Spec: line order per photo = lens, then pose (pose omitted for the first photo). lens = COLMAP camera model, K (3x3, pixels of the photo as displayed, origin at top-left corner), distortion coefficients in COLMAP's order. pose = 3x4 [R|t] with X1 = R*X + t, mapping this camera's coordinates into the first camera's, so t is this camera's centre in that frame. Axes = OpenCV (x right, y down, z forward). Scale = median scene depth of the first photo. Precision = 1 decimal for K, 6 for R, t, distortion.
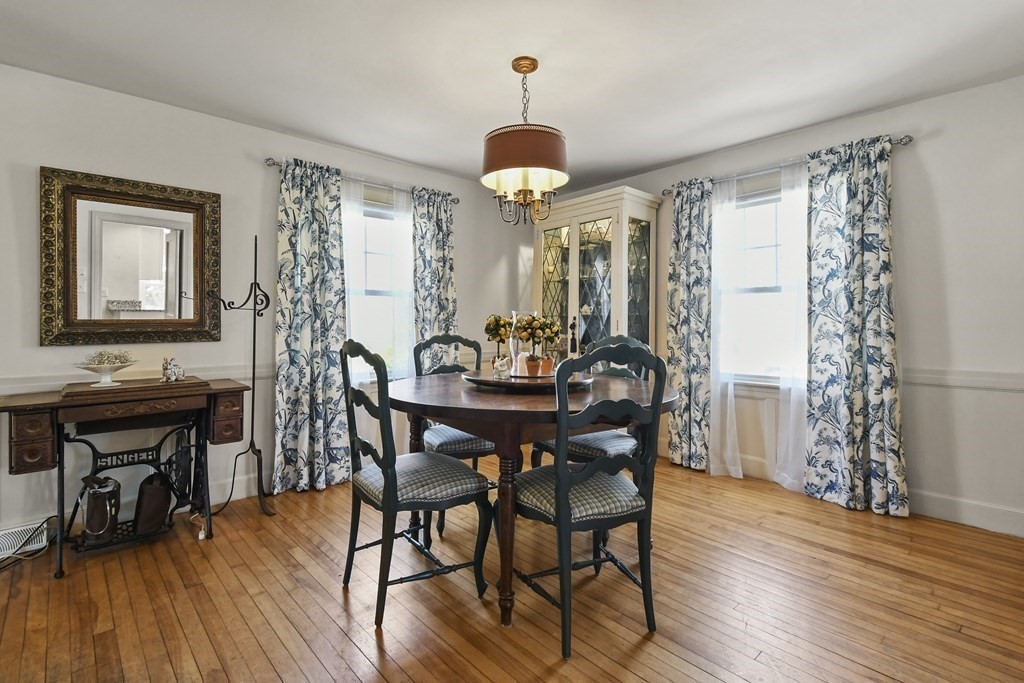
lens RADIAL K [[486.0, 0, 488.7], [0, 486.0, 320.2], [0, 0, 1]] dist [0.023719, -0.000282]
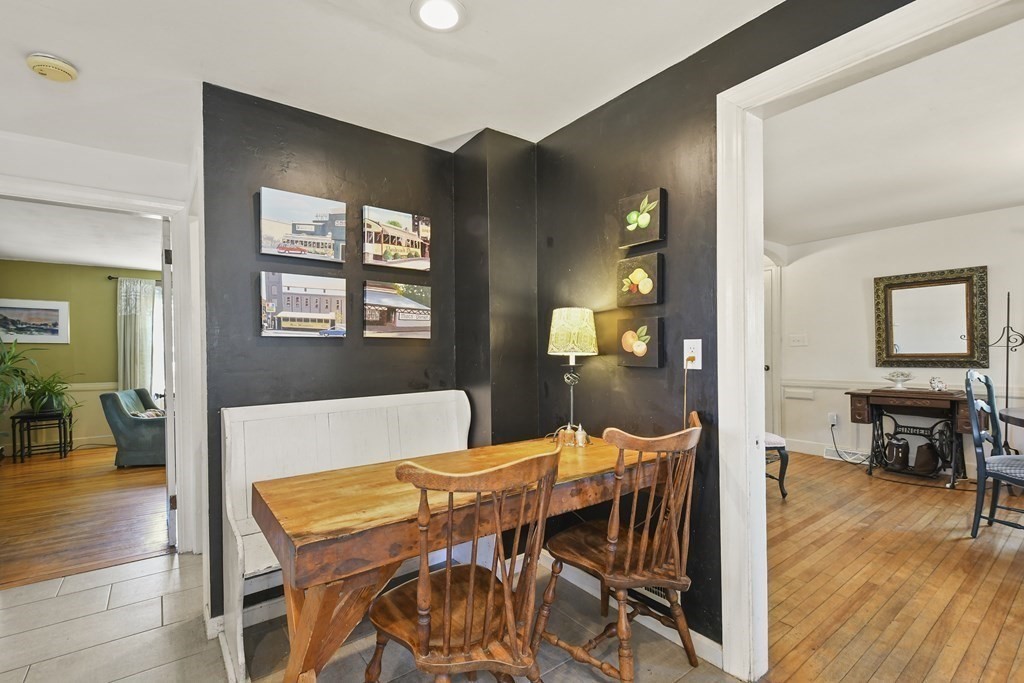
lens RADIAL K [[456.5, 0, 505.0], [0, 456.5, 353.8], [0, 0, 1]] dist [0.002089, -0.000191]
pose [[-0.083060, 0.011069, -0.996483, 0.887325], [0.019221, 0.999770, 0.009504, -0.039375], [0.996359, -0.018364, -0.083254, -0.289171]]
